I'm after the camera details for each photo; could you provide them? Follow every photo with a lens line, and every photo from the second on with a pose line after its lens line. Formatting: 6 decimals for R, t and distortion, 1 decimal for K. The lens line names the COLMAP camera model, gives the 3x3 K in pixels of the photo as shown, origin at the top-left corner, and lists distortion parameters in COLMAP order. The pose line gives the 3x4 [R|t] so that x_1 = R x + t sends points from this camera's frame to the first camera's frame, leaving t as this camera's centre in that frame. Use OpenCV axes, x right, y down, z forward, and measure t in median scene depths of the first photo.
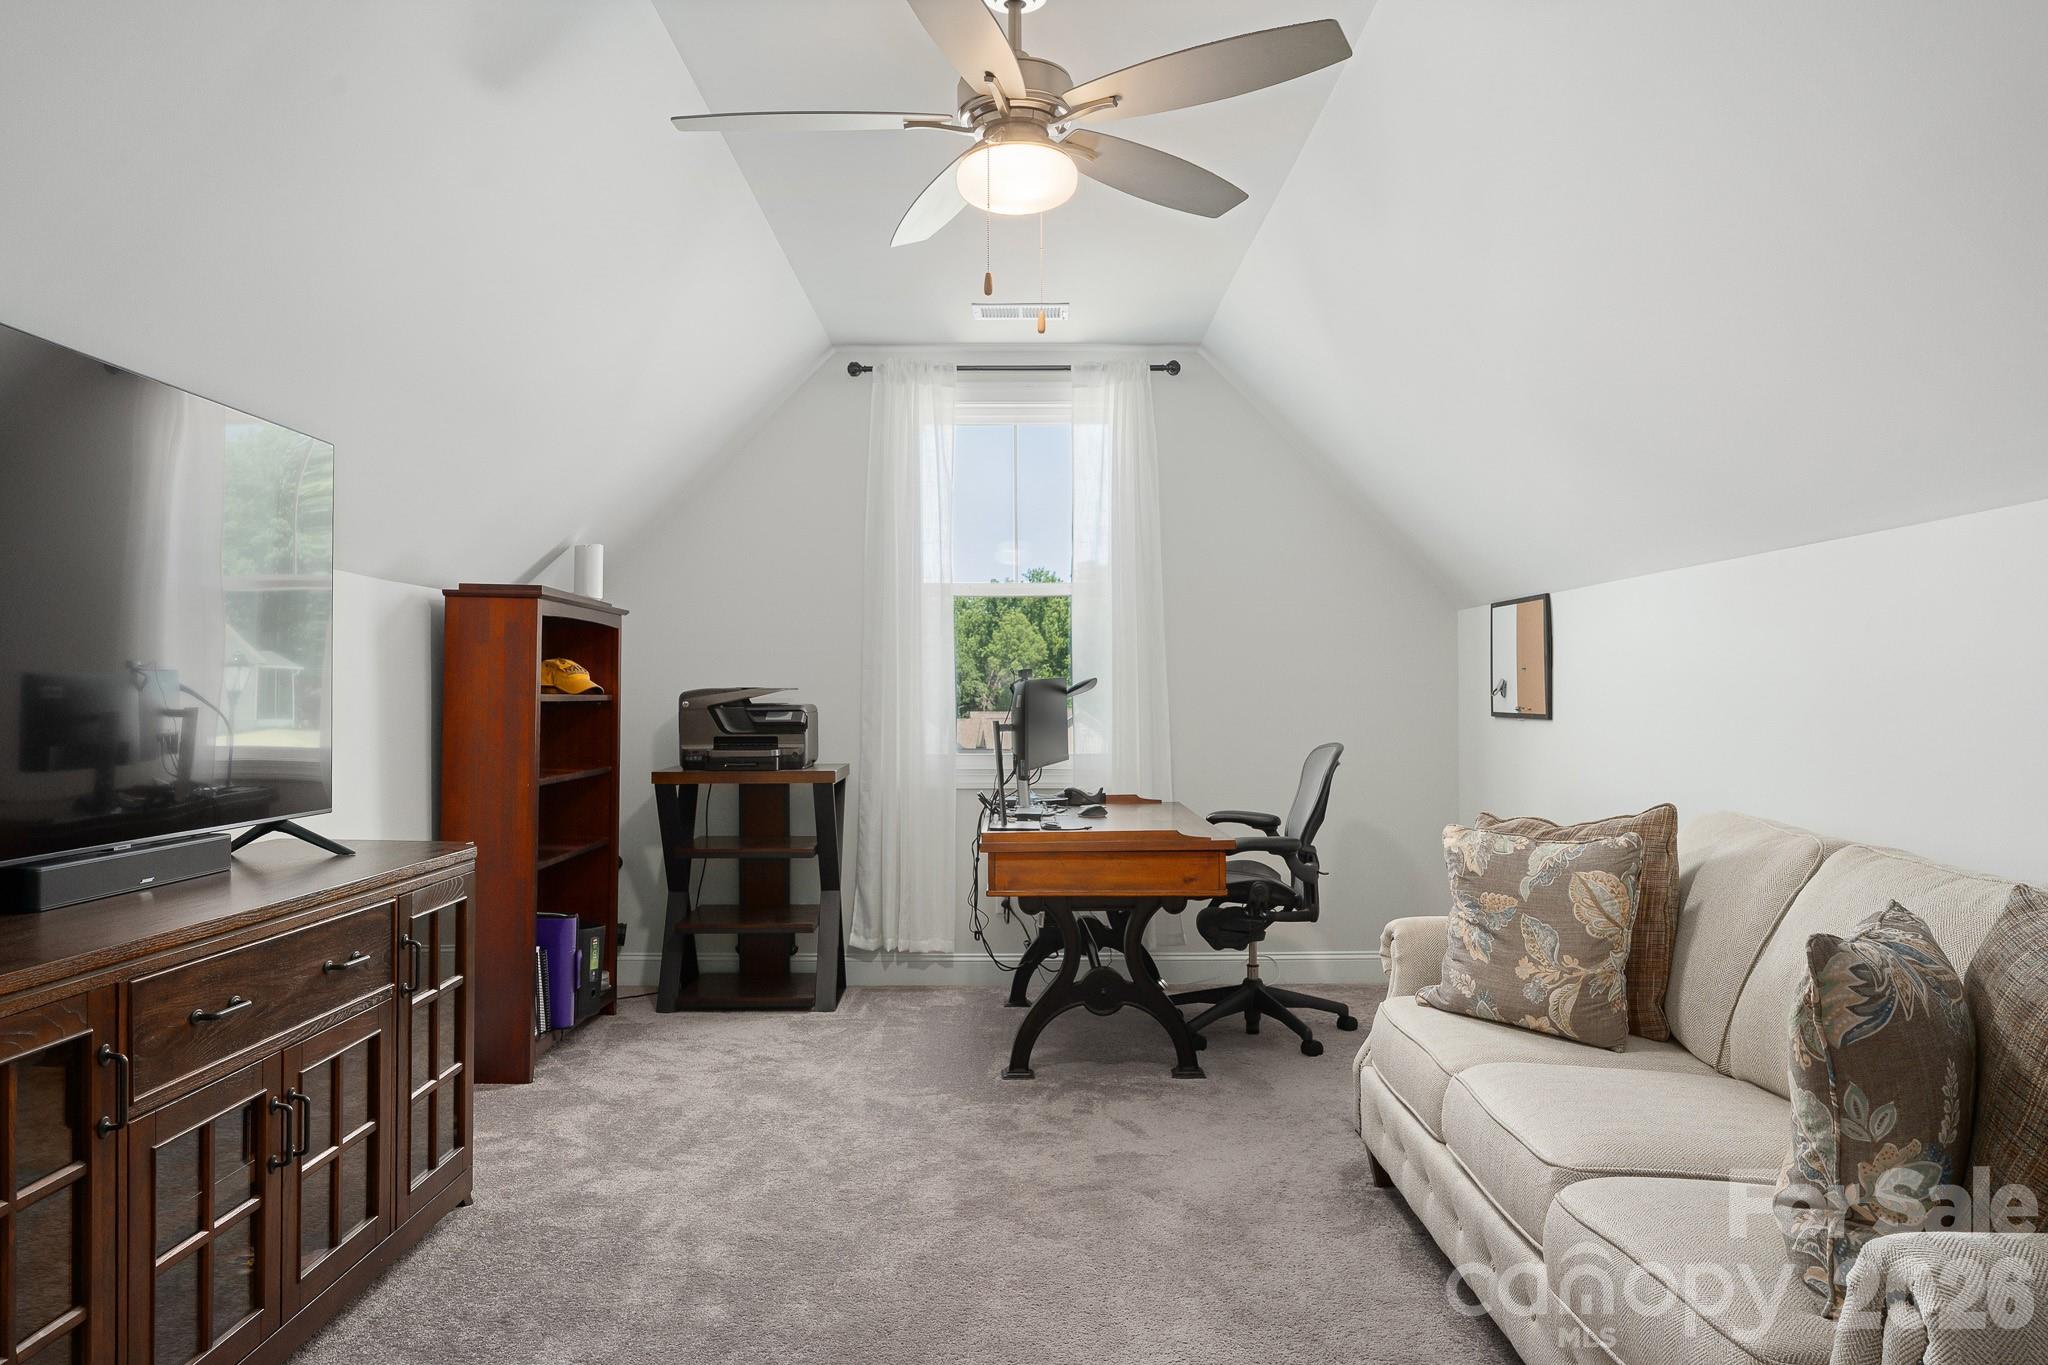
lens RADIAL K [[1392.7, 0, 973.1], [0, 1392.7, 693.5], [0, 0, 1]] dist [-0.000363, 0.000174]
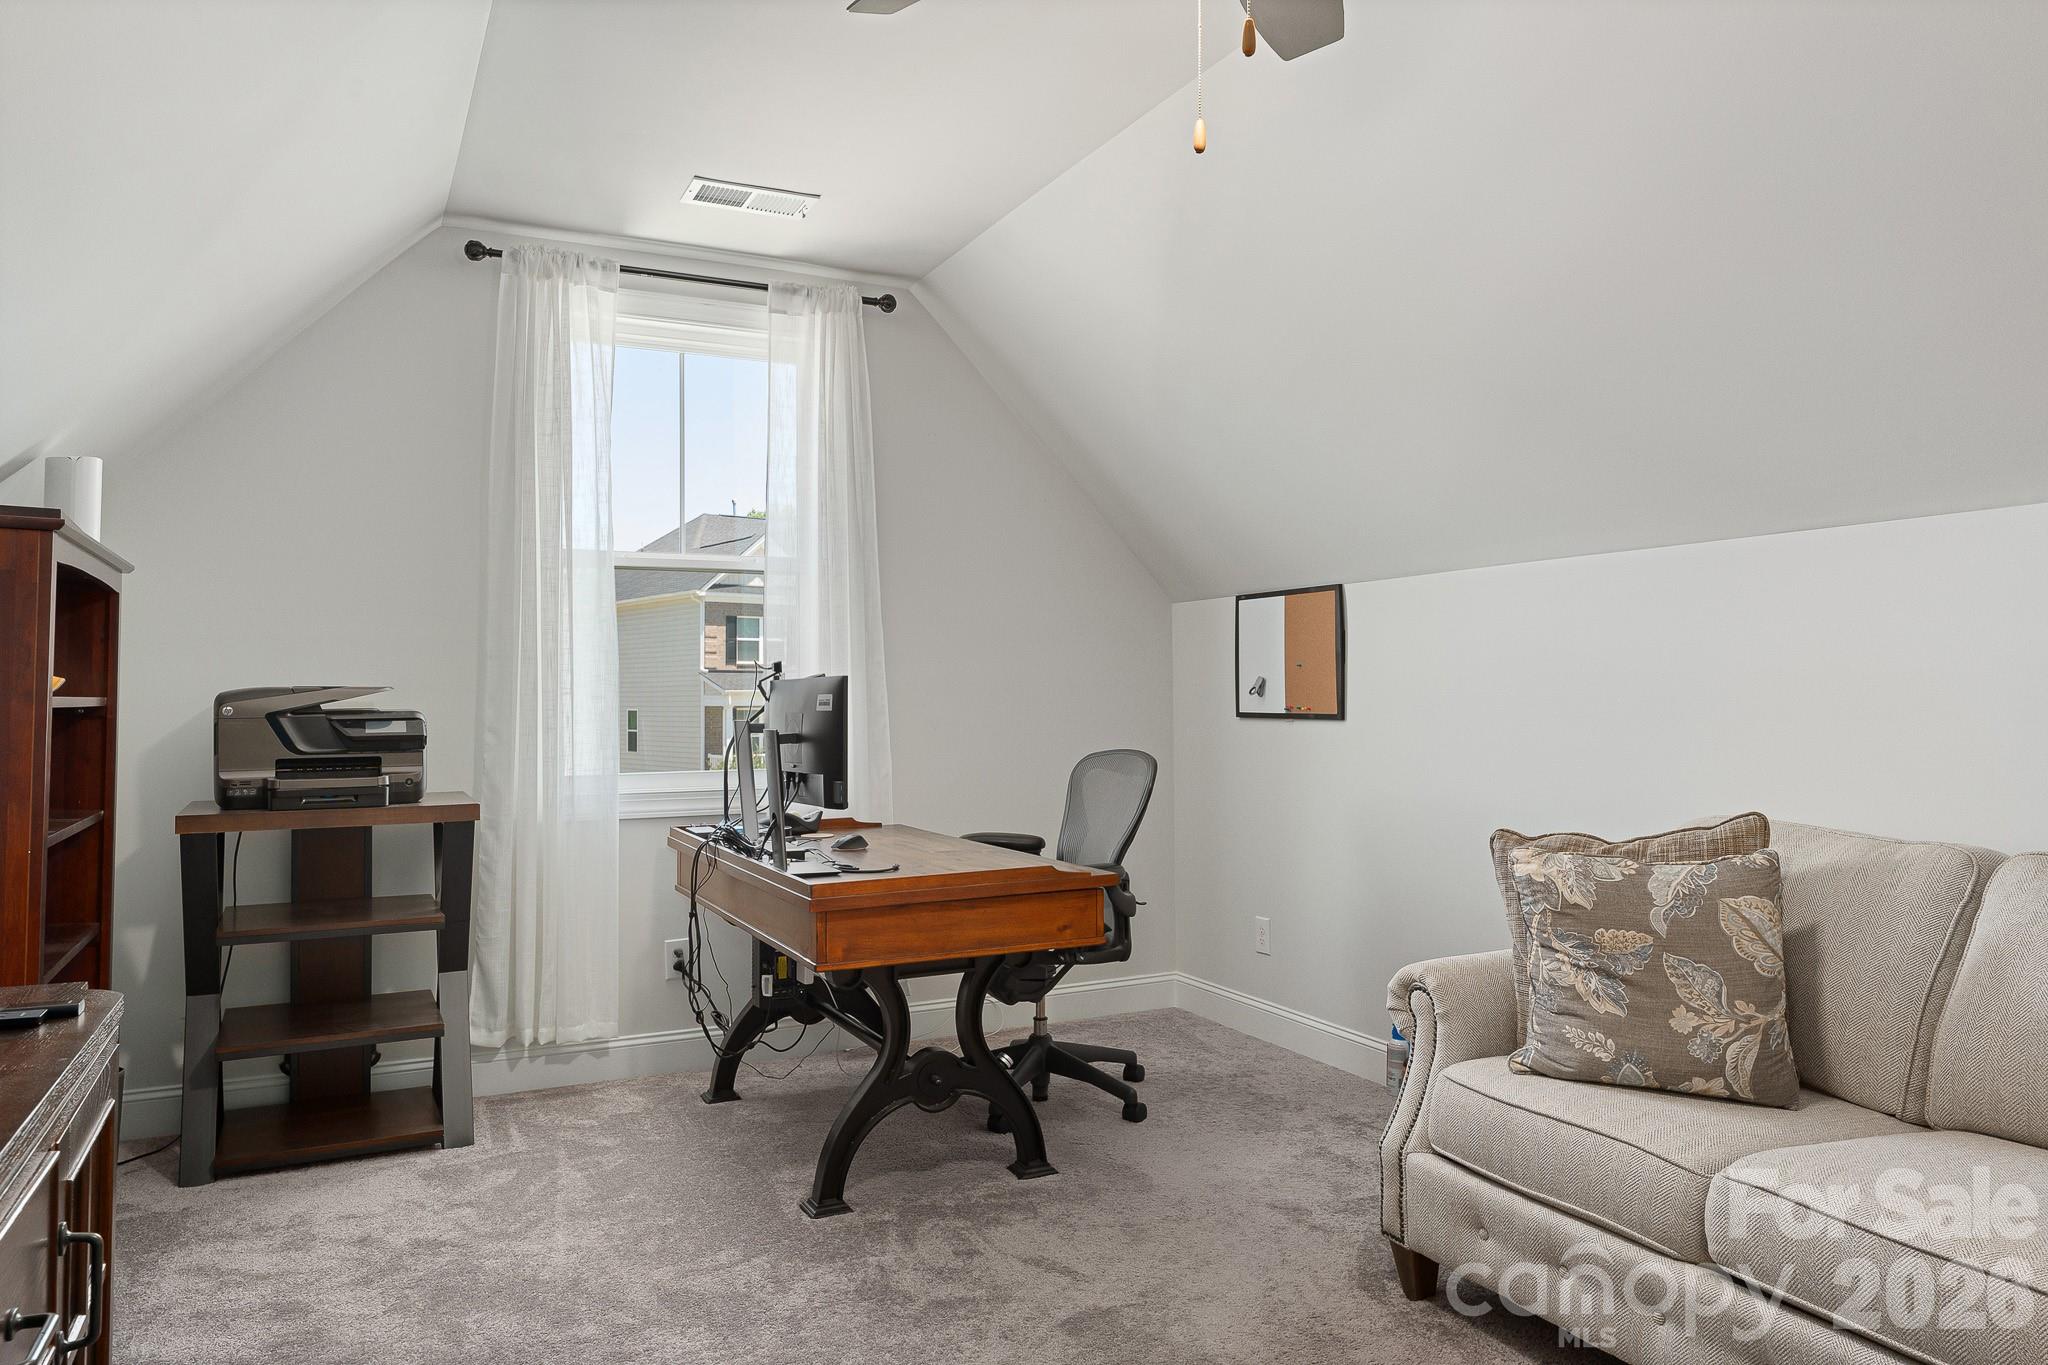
lens RADIAL K [[1392.7, 0, 1026.7], [0, 1392.7, 675.2], [0, 0, 1]] dist [-0.000363, 0.000174]
pose [[0.886265, 0.003534, 0.463164, -0.193898], [0.003944, 0.999877, -0.015177, 0.002143], [-0.463161, 0.015278, 0.886143, 0.259278]]
